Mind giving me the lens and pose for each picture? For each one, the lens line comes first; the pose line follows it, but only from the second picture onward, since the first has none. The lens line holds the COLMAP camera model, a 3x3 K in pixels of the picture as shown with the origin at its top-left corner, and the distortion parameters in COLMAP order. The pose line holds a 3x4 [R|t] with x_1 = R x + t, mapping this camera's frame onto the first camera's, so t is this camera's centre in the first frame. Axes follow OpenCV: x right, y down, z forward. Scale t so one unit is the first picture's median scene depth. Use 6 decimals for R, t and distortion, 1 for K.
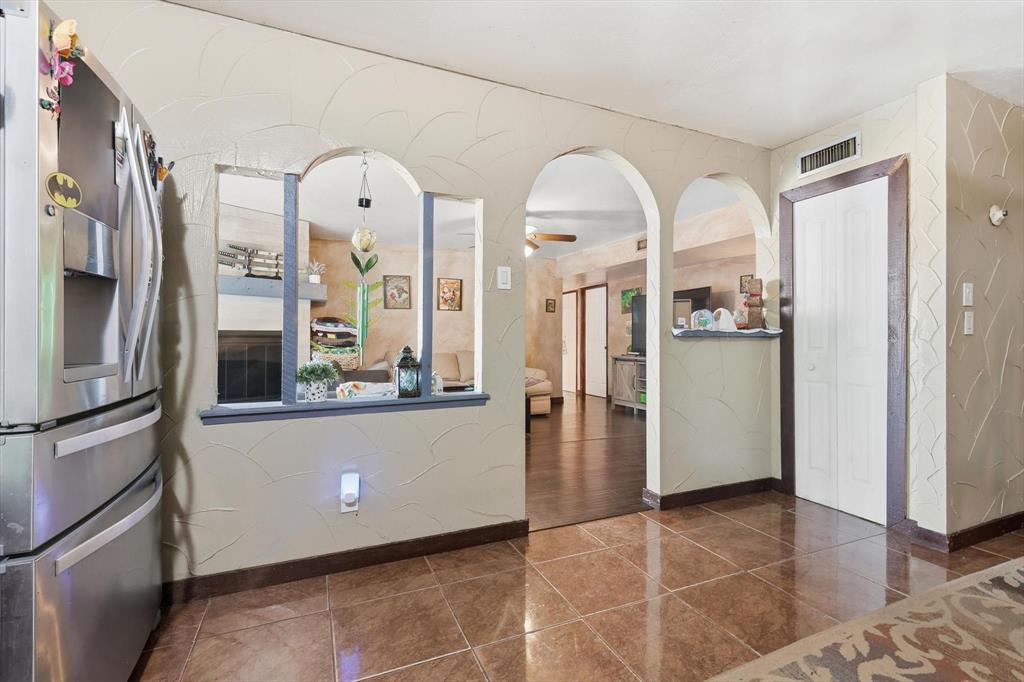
lens RADIAL K [[450.5, 0, 510.1], [0, 450.5, 342.7], [0, 0, 1]] dist [0.005753, 0.000923]
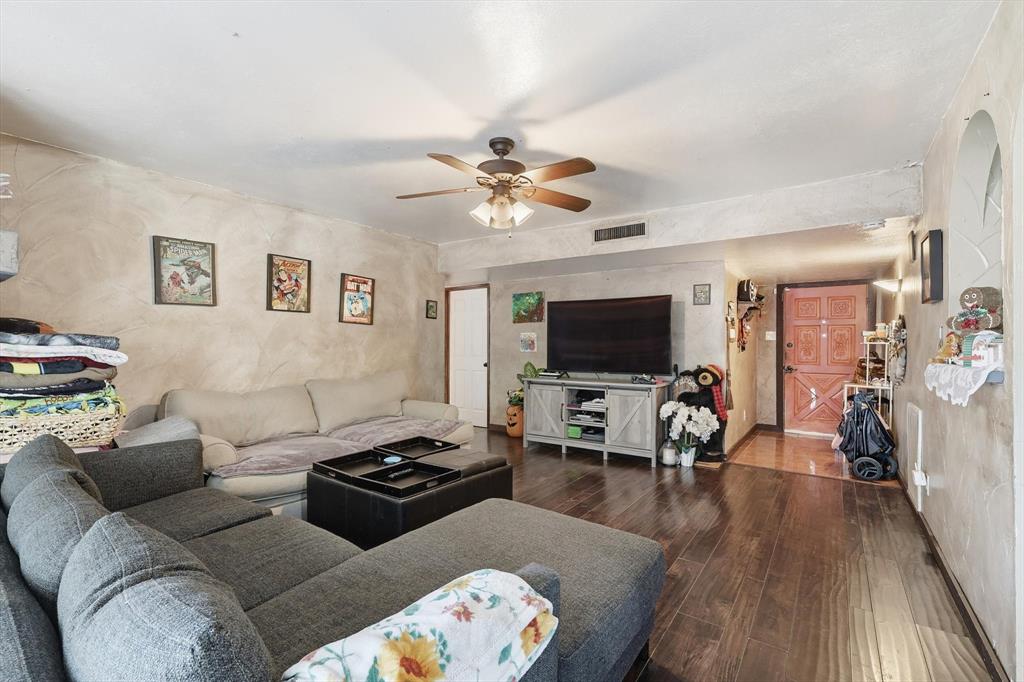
lens RADIAL K [[450.5, 0, 510.1], [0, 450.5, 342.7], [0, 0, 1]] dist [0.005753, 0.000923]
pose [[0.859305, 0.000658, 0.511463, -0.189137], [0.004884, 0.999943, -0.009493, -0.024674], [-0.511440, 0.010656, 0.859253, 0.356981]]
